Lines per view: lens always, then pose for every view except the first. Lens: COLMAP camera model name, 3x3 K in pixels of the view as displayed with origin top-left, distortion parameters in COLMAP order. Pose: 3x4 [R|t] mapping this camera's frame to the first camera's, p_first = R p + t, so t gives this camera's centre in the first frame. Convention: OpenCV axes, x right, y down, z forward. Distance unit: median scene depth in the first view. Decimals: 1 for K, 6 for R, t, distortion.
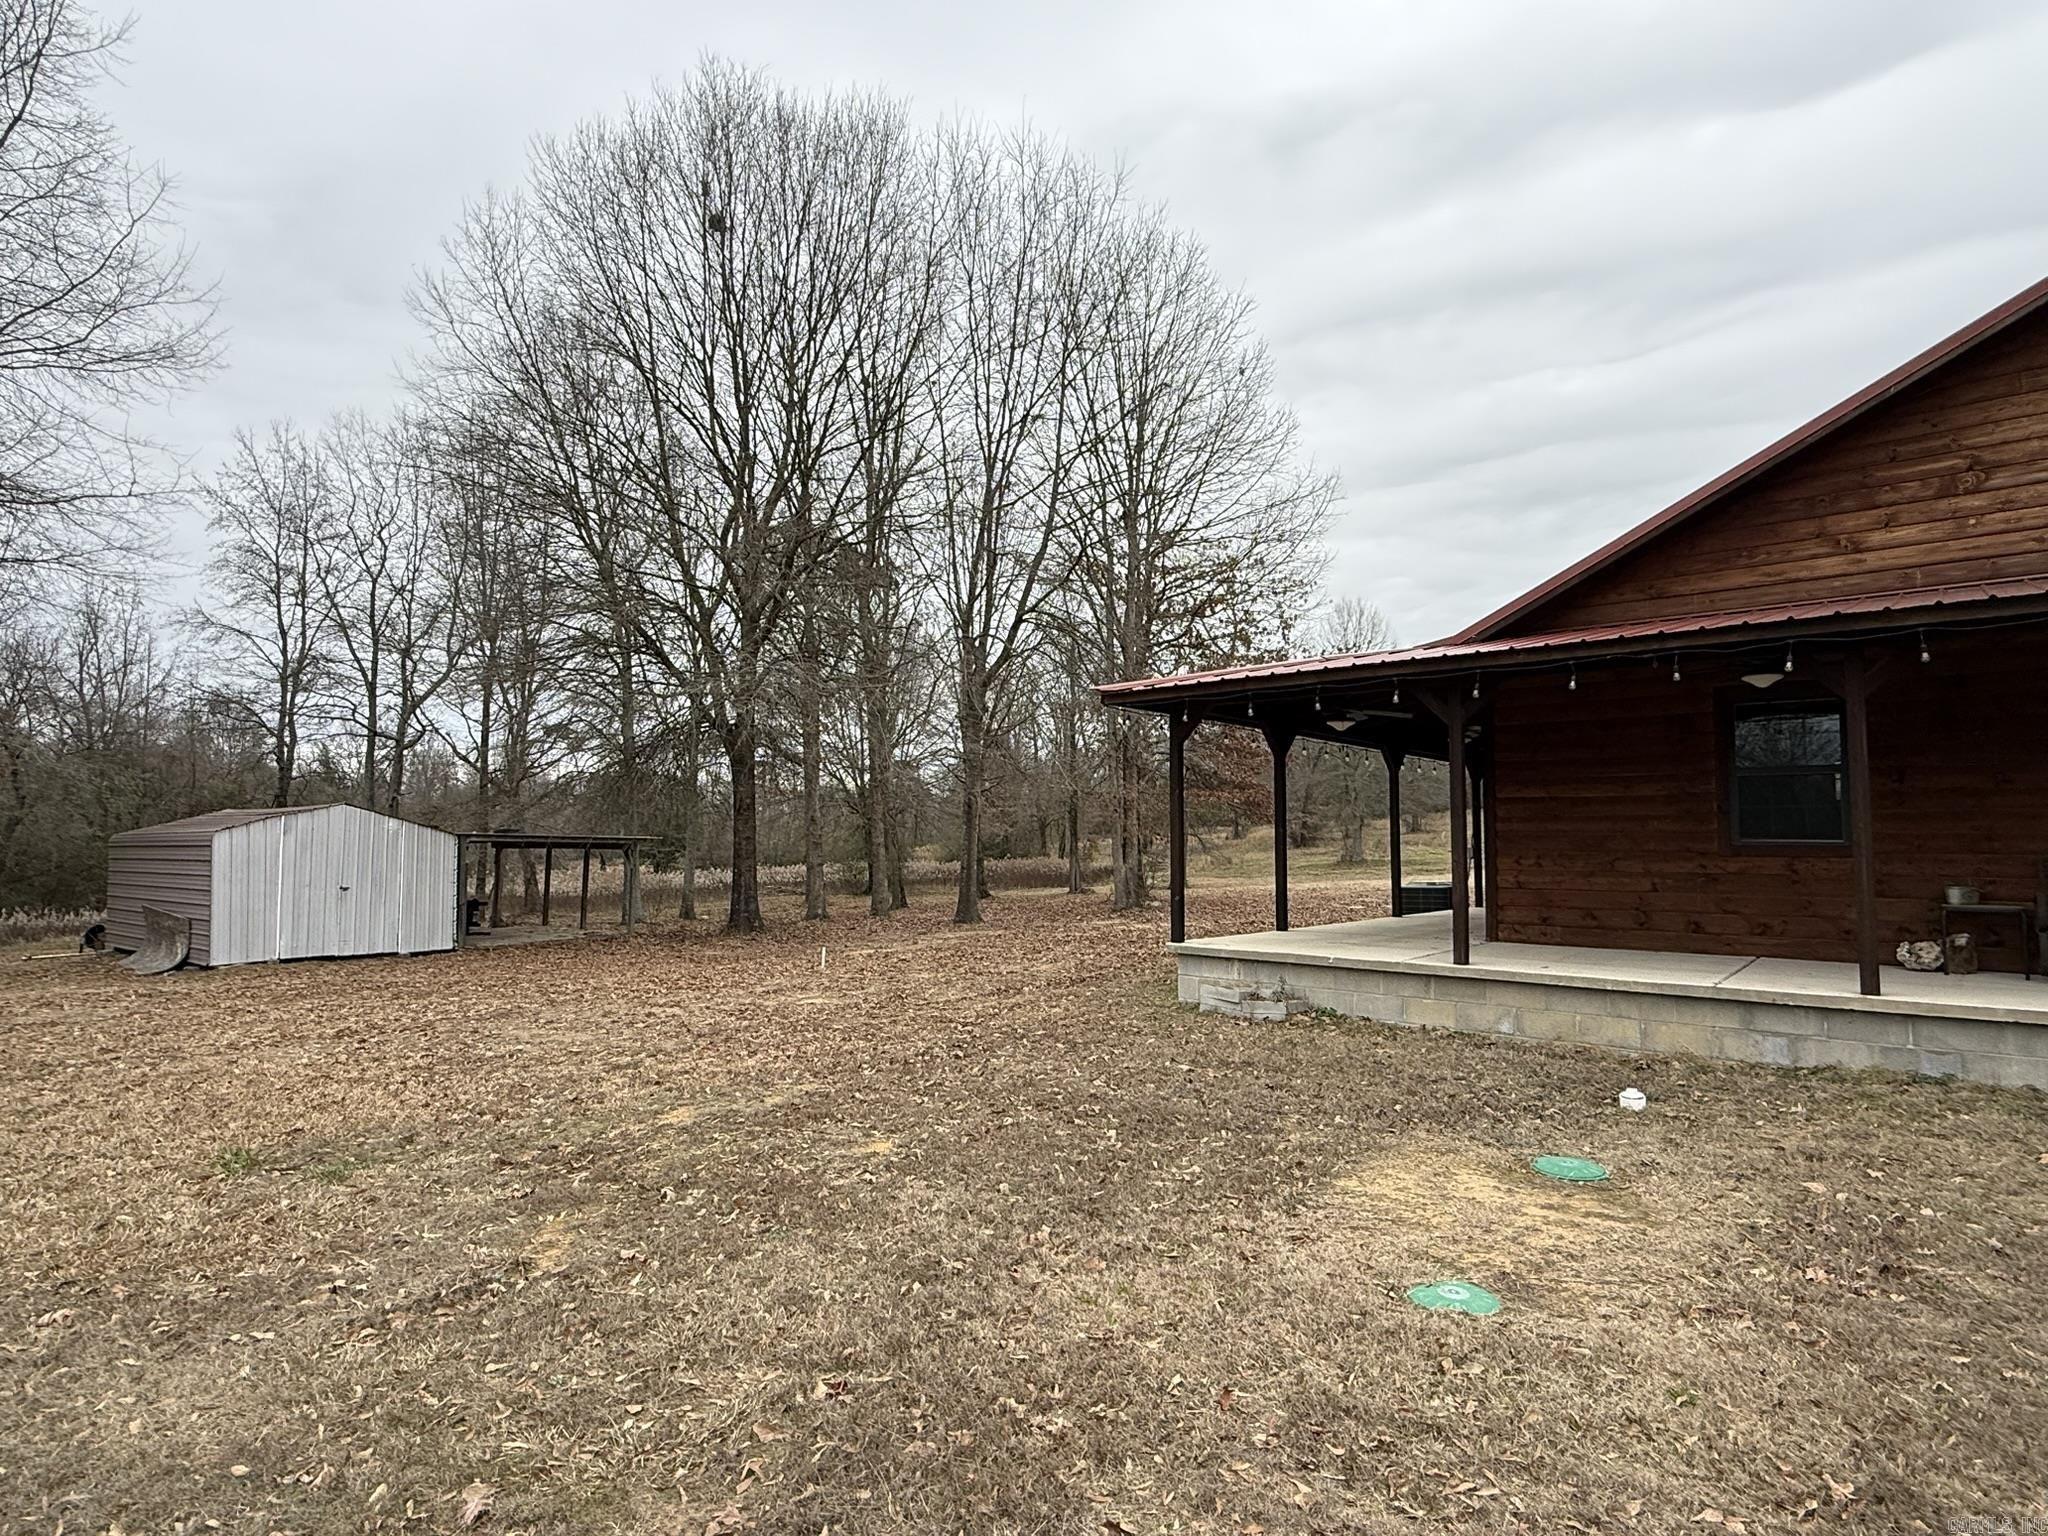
lens RADIAL K [[1056.7, 0, 1024.0], [0, 1056.7, 768.0], [0, 0, 1]] dist [0.000790, -0.001411]
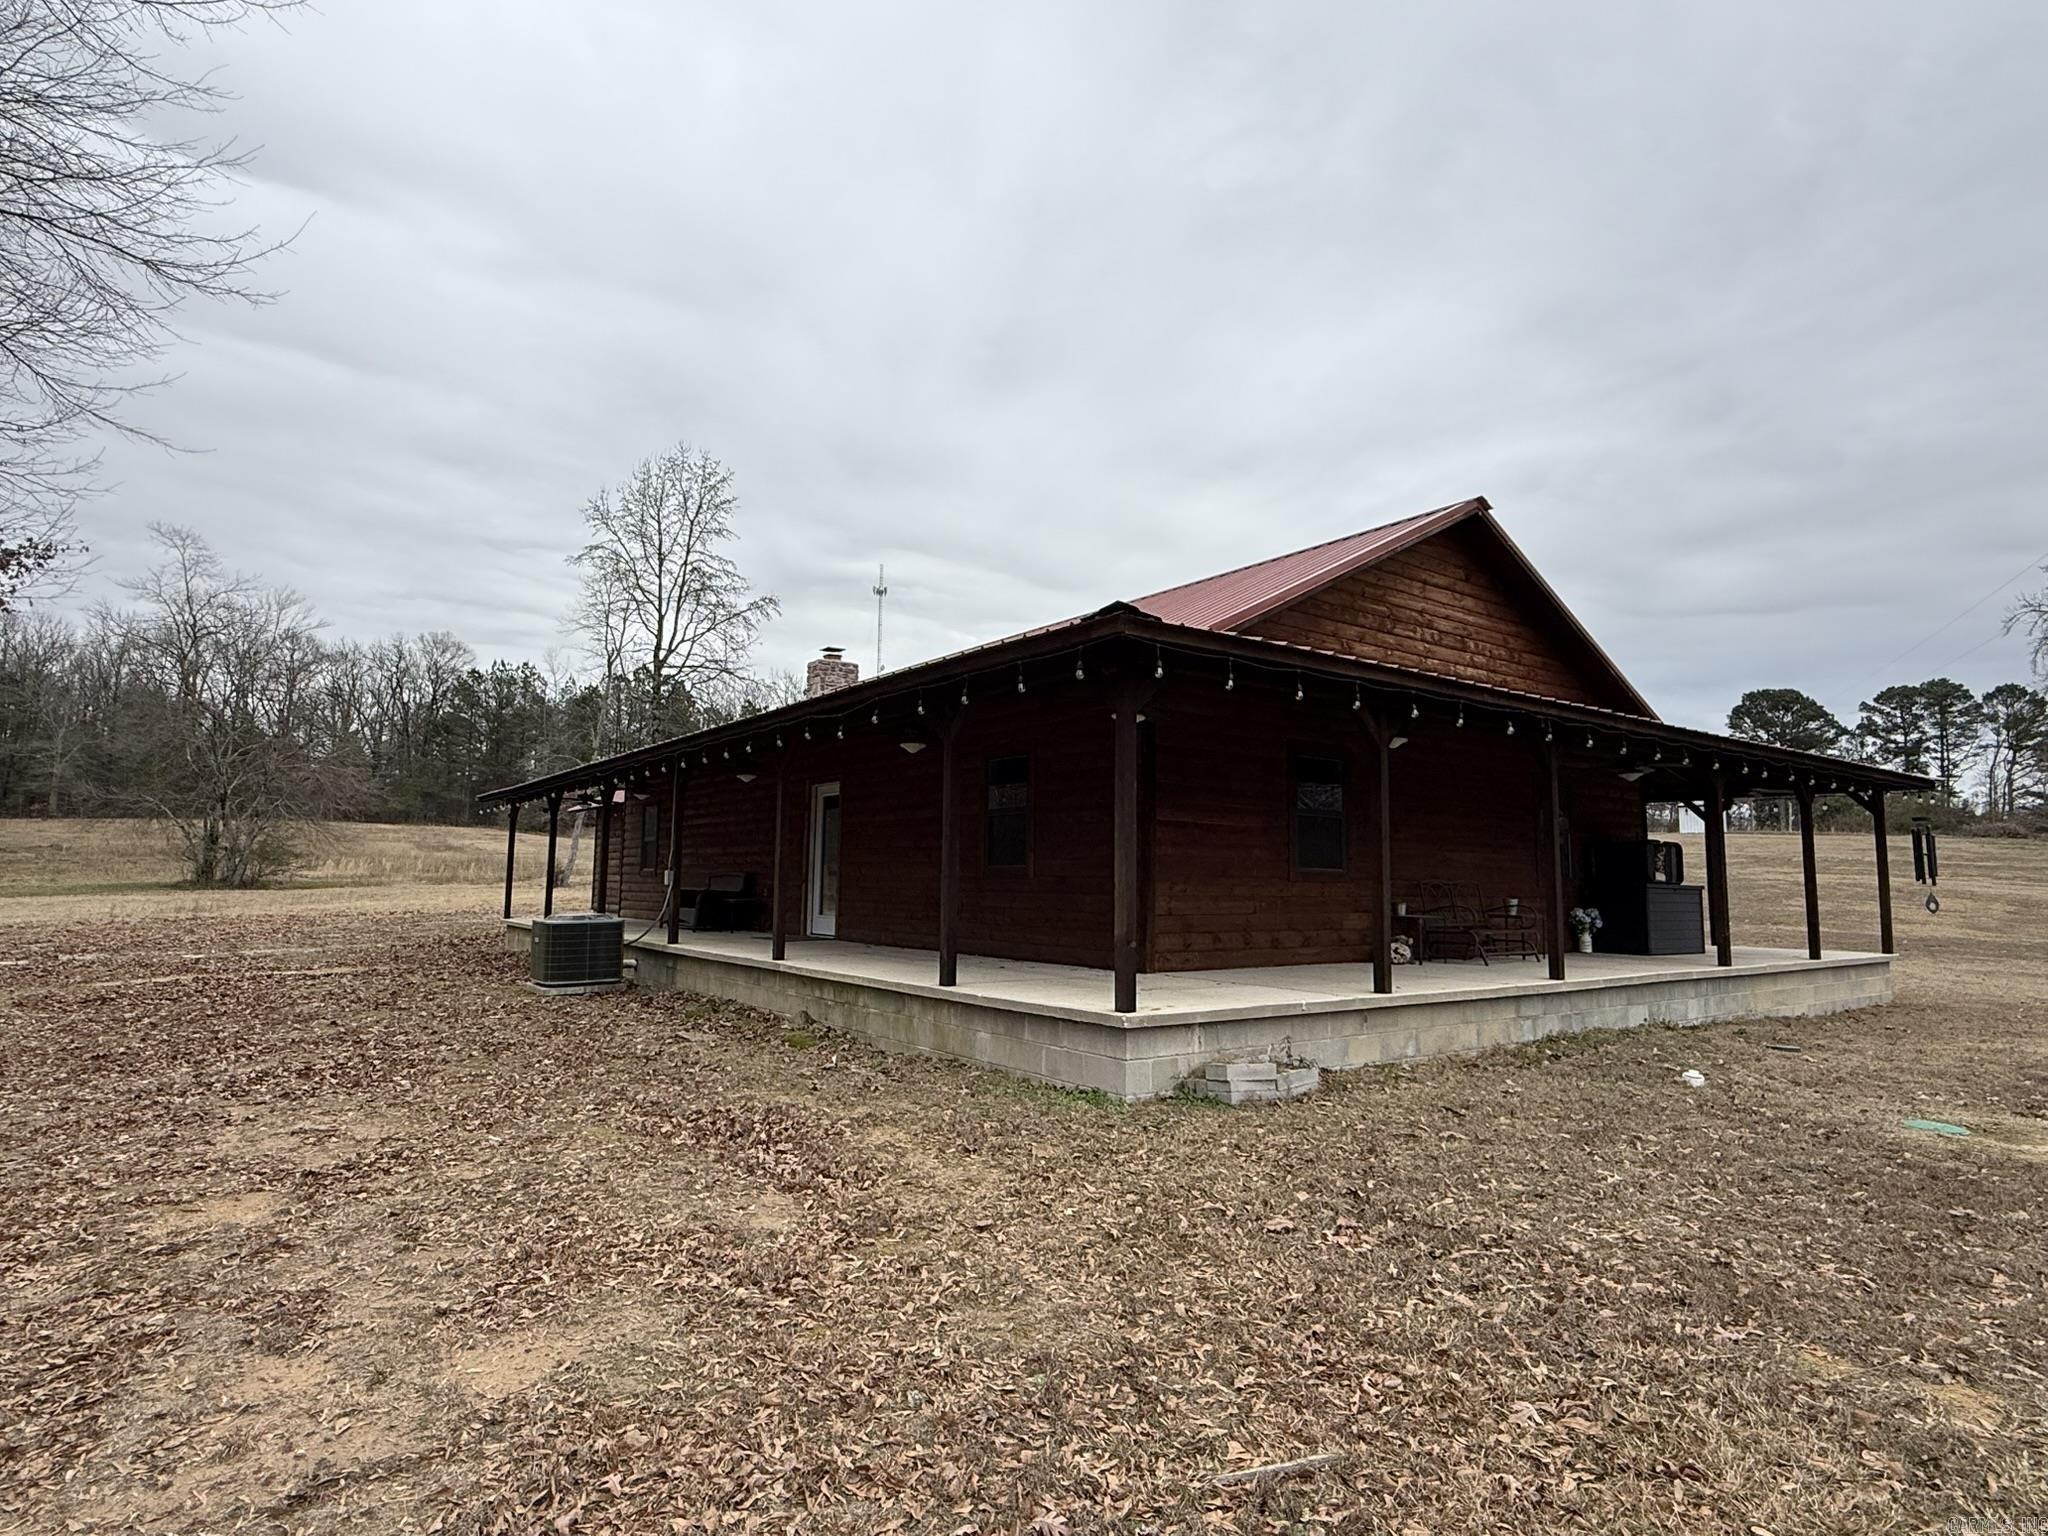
lens RADIAL K [[1056.7, 0, 1024.0], [0, 1056.7, 768.0], [0, 0, 1]] dist [0.000790, -0.001411]
pose [[0.258638, 0.107602, 0.959963, -0.602222], [-0.076651, 0.992929, -0.090646, 0.093963], [-0.962928, -0.050138, 0.265057, 1.052746]]
